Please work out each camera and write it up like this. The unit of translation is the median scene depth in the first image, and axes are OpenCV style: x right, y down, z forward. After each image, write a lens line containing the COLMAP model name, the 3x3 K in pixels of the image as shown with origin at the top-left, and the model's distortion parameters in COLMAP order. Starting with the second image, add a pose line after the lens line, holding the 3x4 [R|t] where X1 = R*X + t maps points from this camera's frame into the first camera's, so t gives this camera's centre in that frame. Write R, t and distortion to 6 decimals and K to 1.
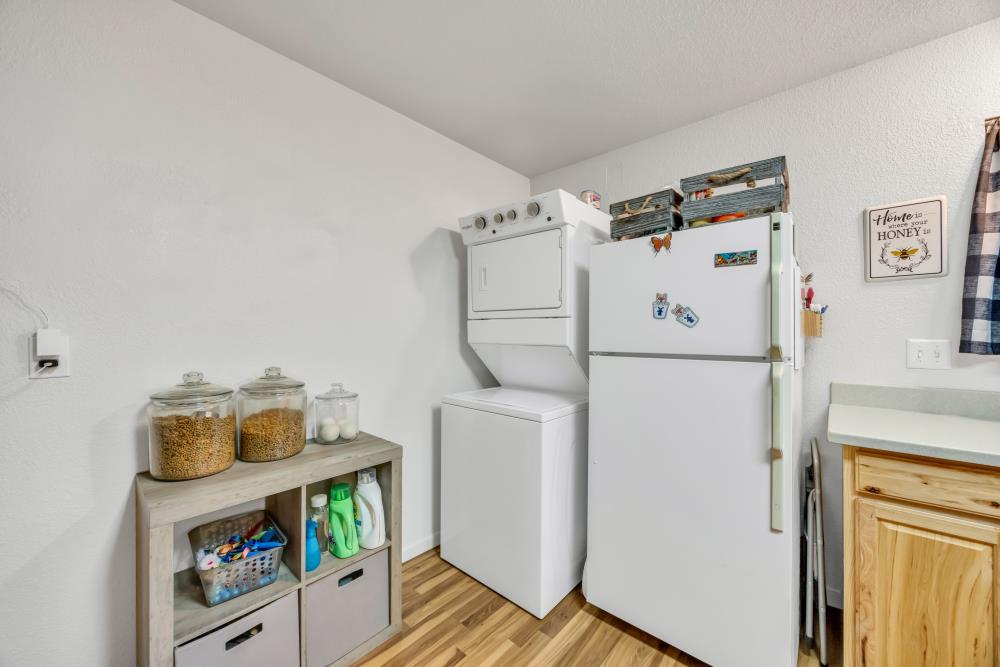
lens RADIAL K [[375.9, 0, 497.7], [0, 375.9, 333.1], [0, 0, 1]] dist [-0.005020, -0.000028]
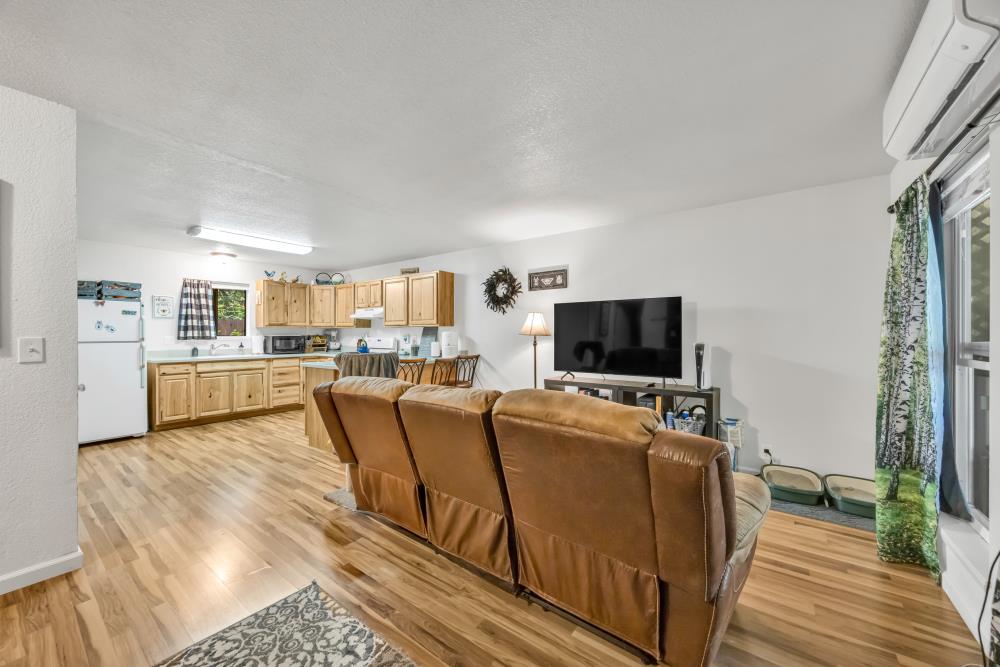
lens RADIAL K [[375.9, 0, 497.7], [0, 375.9, 333.1], [0, 0, 1]] dist [-0.005020, -0.000028]
pose [[-0.096330, 0.003952, 0.995342, -2.791667], [-0.000910, 0.999991, -0.004058, -0.001622], [-0.995349, -0.001297, -0.096325, -1.822428]]
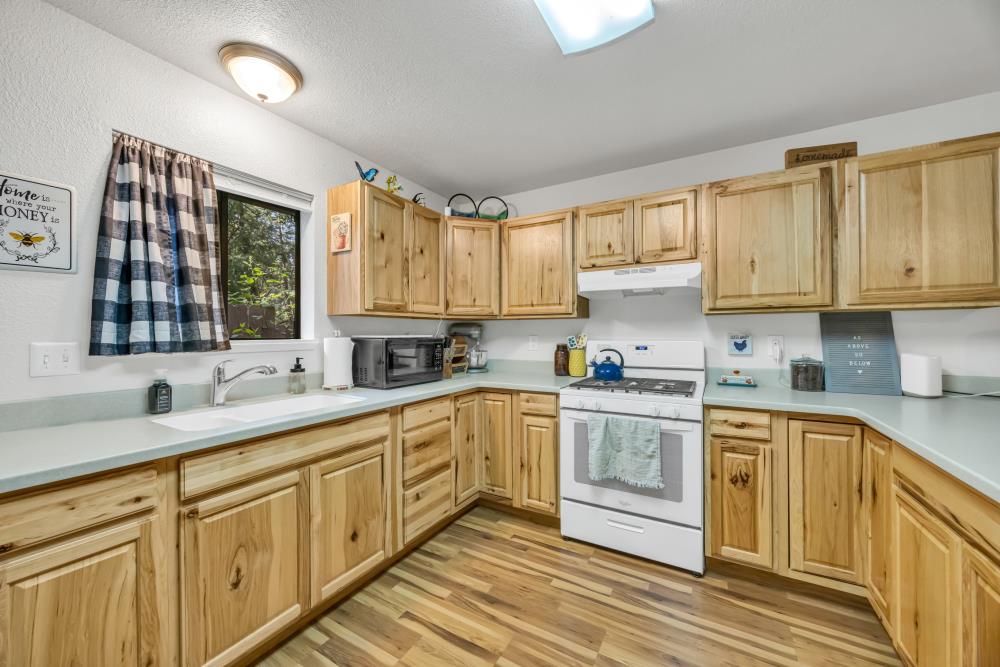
lens RADIAL K [[375.9, 0, 497.7], [0, 375.9, 333.1], [0, 0, 1]] dist [-0.005020, -0.000028]
pose [[-0.206660, 0.004364, 0.978403, 0.073967], [0.002721, 0.999989, -0.003885, 0.001189], [-0.978409, 0.001860, -0.206670, 0.166275]]
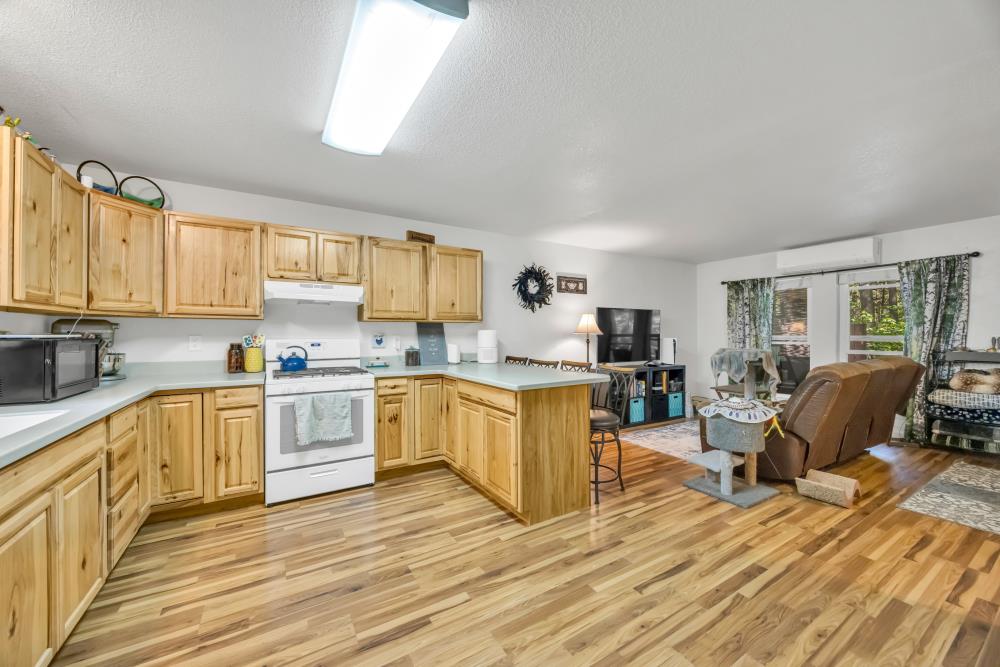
lens RADIAL K [[377.6, 0, 497.8], [0, 377.6, 334.5], [0, 0, 1]] dist [-0.002451, 0.000204]
pose [[-0.958006, 0.002168, 0.286739, -0.067670], [0.002127, 0.999998, -0.000456, 0.006618], [-0.286739, 0.000173, -0.958009, 1.043789]]
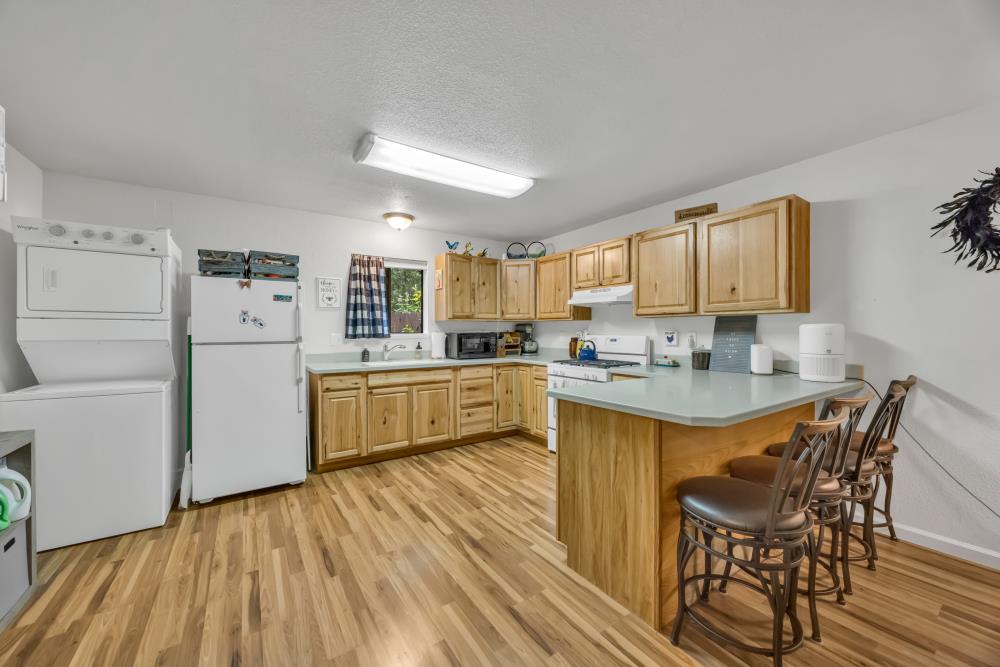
lens RADIAL K [[375.9, 0, 497.7], [0, 375.9, 333.1], [0, 0, 1]] dist [-0.005020, -0.000028]
pose [[0.240373, -0.005156, 0.970667, -1.123279], [0.001232, 0.999987, 0.005007, 0.001670], [-0.970680, -0.000008, 0.240376, -0.716260]]
